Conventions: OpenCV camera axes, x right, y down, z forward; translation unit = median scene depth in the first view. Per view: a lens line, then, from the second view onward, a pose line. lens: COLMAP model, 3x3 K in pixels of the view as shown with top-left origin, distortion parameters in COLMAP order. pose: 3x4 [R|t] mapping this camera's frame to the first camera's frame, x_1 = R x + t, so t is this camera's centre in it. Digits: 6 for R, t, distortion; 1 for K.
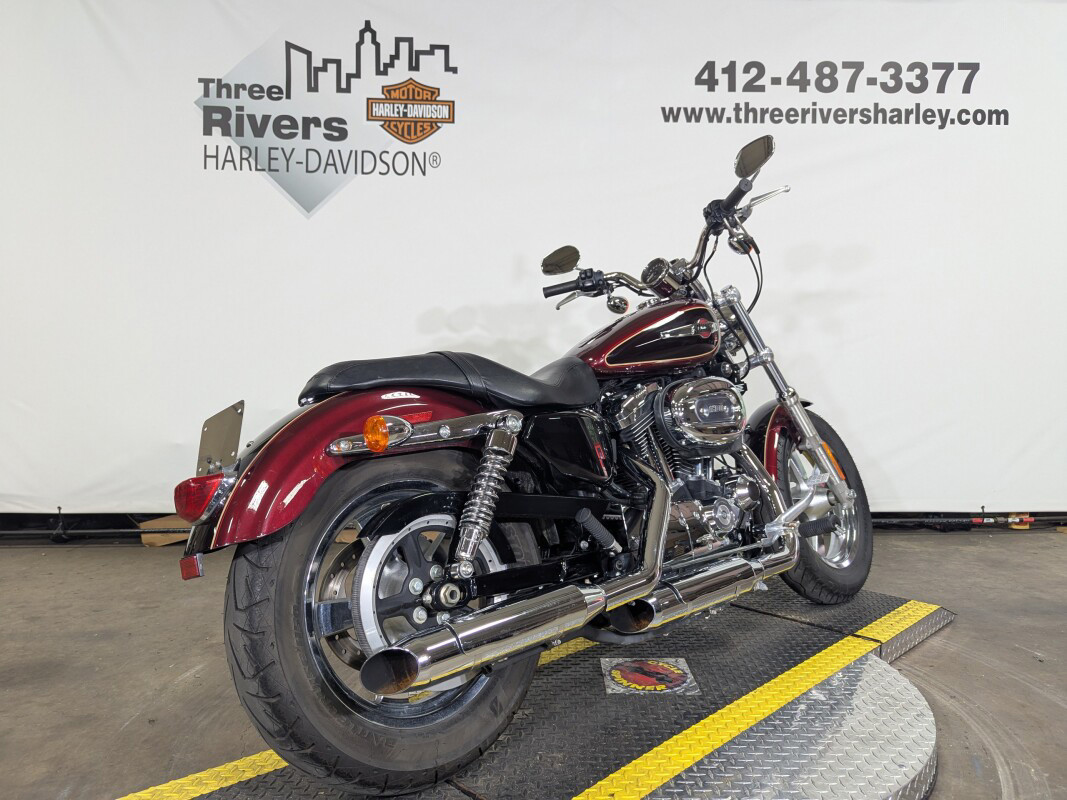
lens RADIAL K [[773.2, 0, 543.9], [0, 773.2, 402.5], [0, 0, 1]] dist [0.040639, -0.034448]
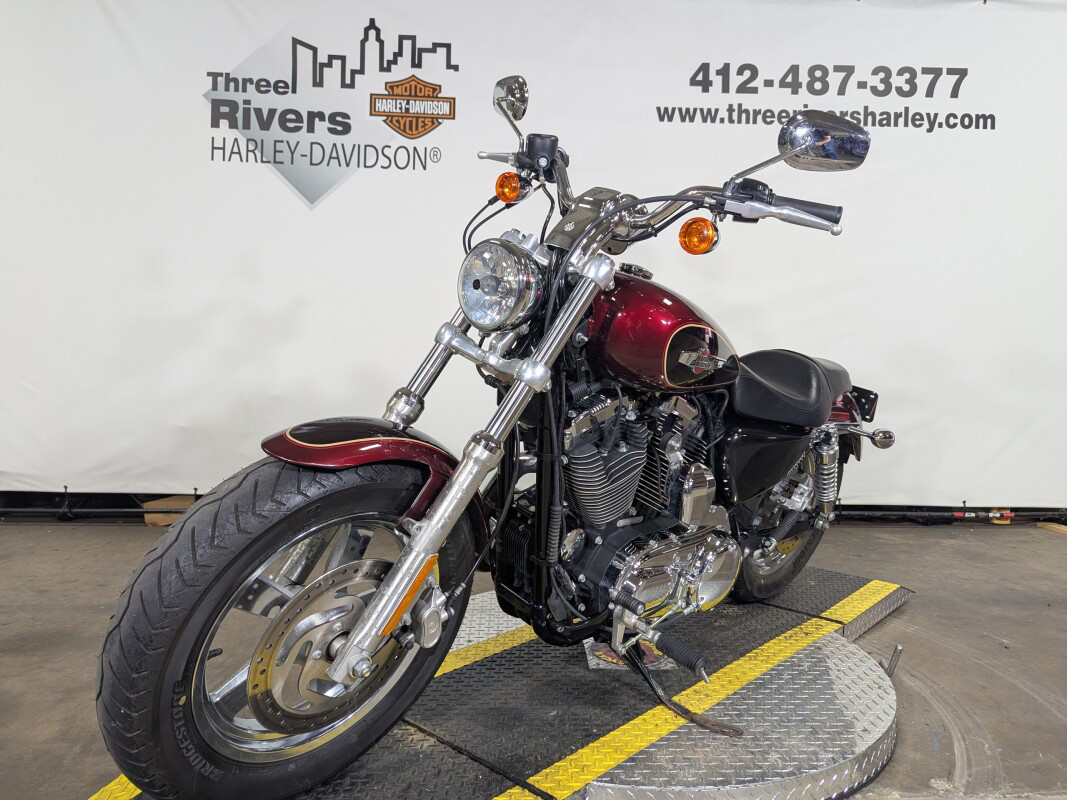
lens RADIAL K [[773.2, 0, 539.6], [0, 773.2, 393.2], [0, 0, 1]] dist [0.040639, -0.034448]
pose [[0.999857, 0.016598, -0.003294, 0.006275], [-0.016599, 0.999862, -0.000412, 0.001332], [0.003287, 0.000466, 0.999994, -0.027672]]
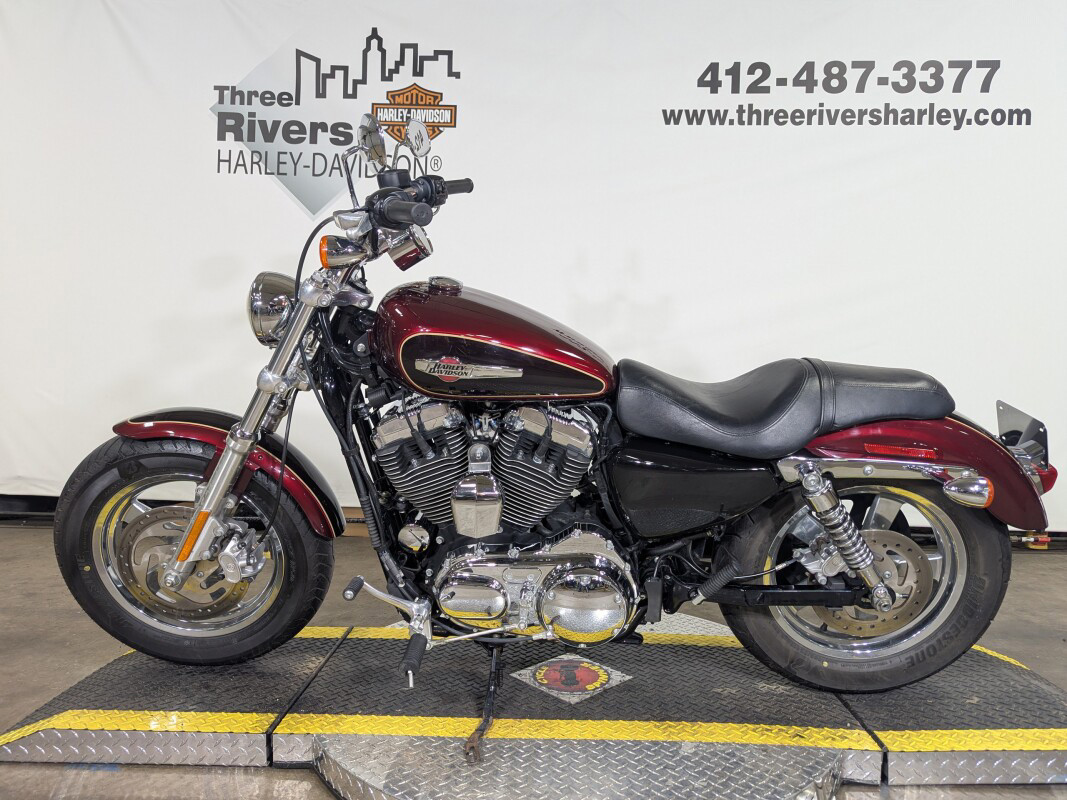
lens RADIAL K [[773.2, 0, 538.7], [0, 773.2, 403.3], [0, 0, 1]] dist [0.040639, -0.034448]
pose [[0.995920, 0.024164, -0.086949, 0.090098], [-0.024257, 0.999706, -0.000015, -0.001053], [0.086923, 0.002124, 0.996213, -0.002463]]
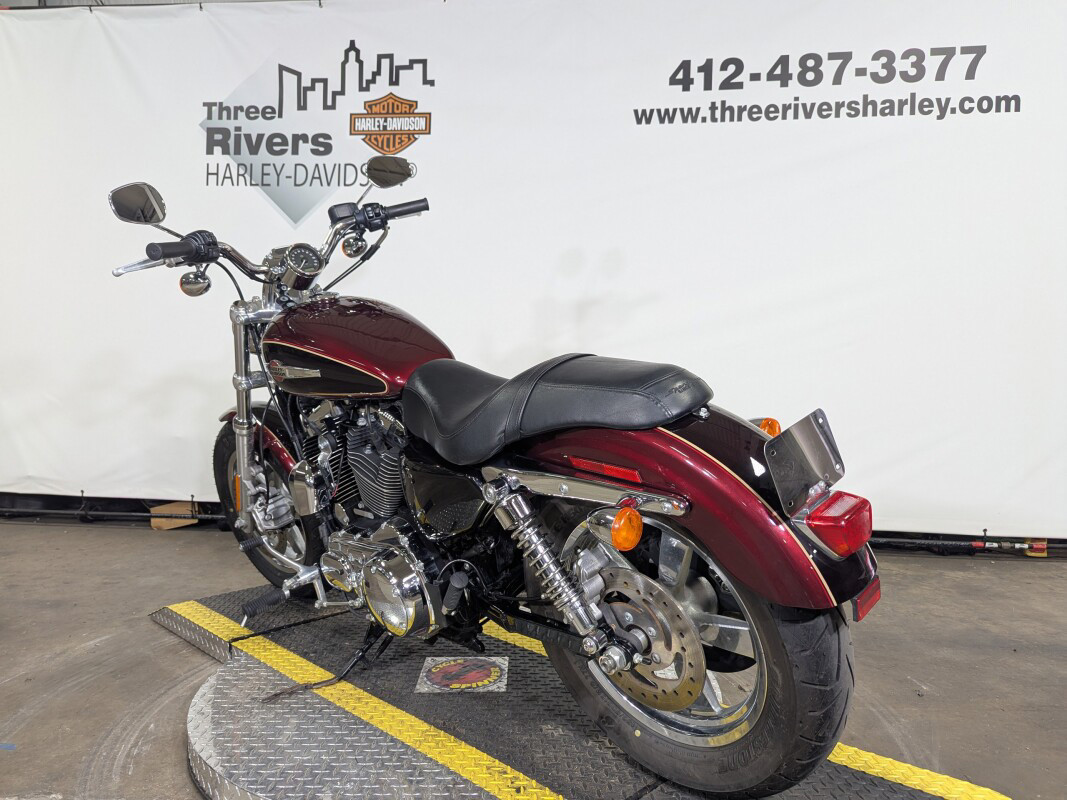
lens RADIAL K [[773.2, 0, 534.9], [0, 773.2, 406.3], [0, 0, 1]] dist [0.040639, -0.034448]
pose [[0.984891, 0.020201, -0.171992, 0.207155], [-0.020297, 0.999793, 0.001202, -0.001657], [0.171980, 0.002307, 0.985098, 0.006542]]
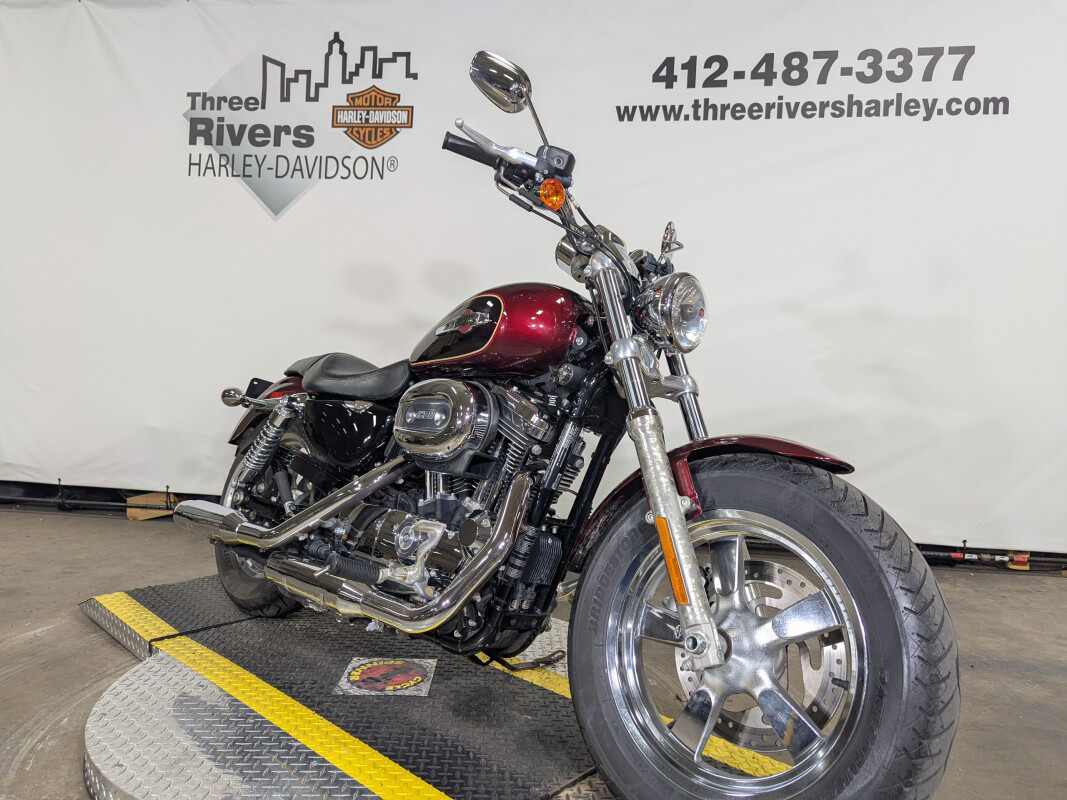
lens RADIAL K [[773.2, 0, 543.1], [0, 773.2, 401.9], [0, 0, 1]] dist [0.040639, -0.034448]
pose [[0.981003, 0.041206, -0.189567, 0.264259], [-0.042304, 0.999103, -0.001750, -0.003660], [0.189325, 0.009736, 0.981866, 0.029336]]
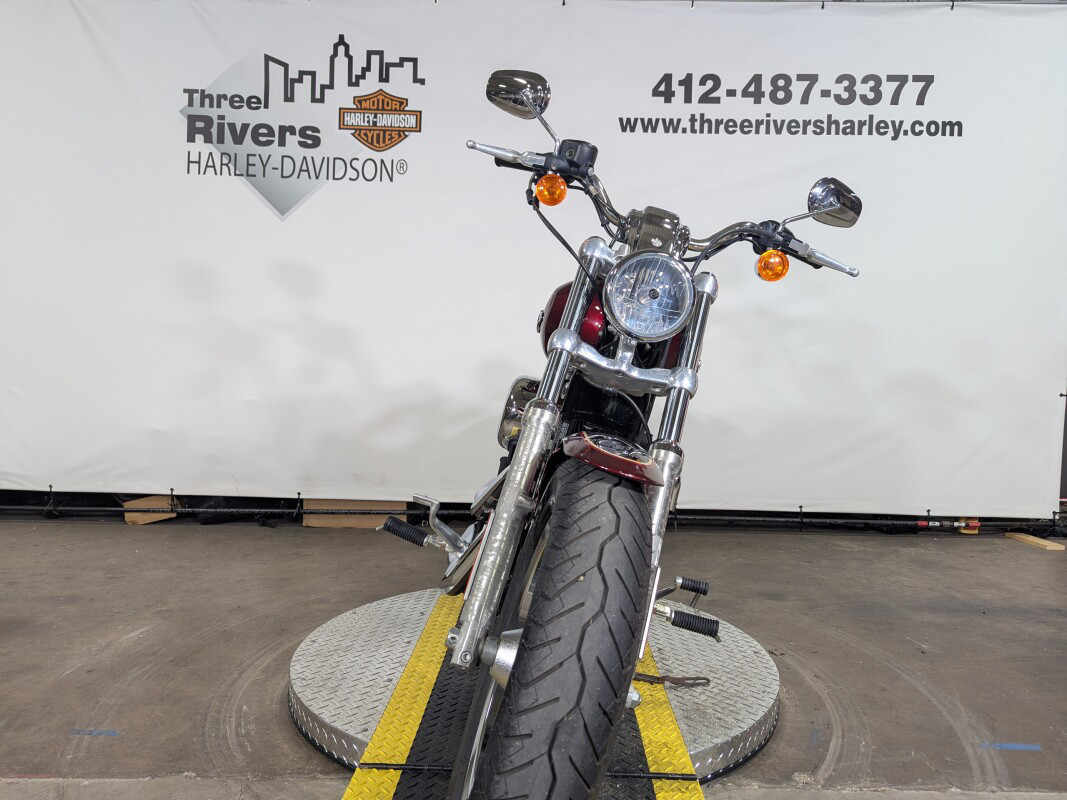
lens RADIAL K [[773.2, 0, 527.3], [0, 773.2, 404.6], [0, 0, 1]] dist [0.040639, -0.034448]
pose [[0.998530, 0.022400, -0.049359, 0.089441], [-0.022179, 0.999741, 0.005027, 0.001797], [0.049459, -0.003924, 0.998768, -0.047479]]
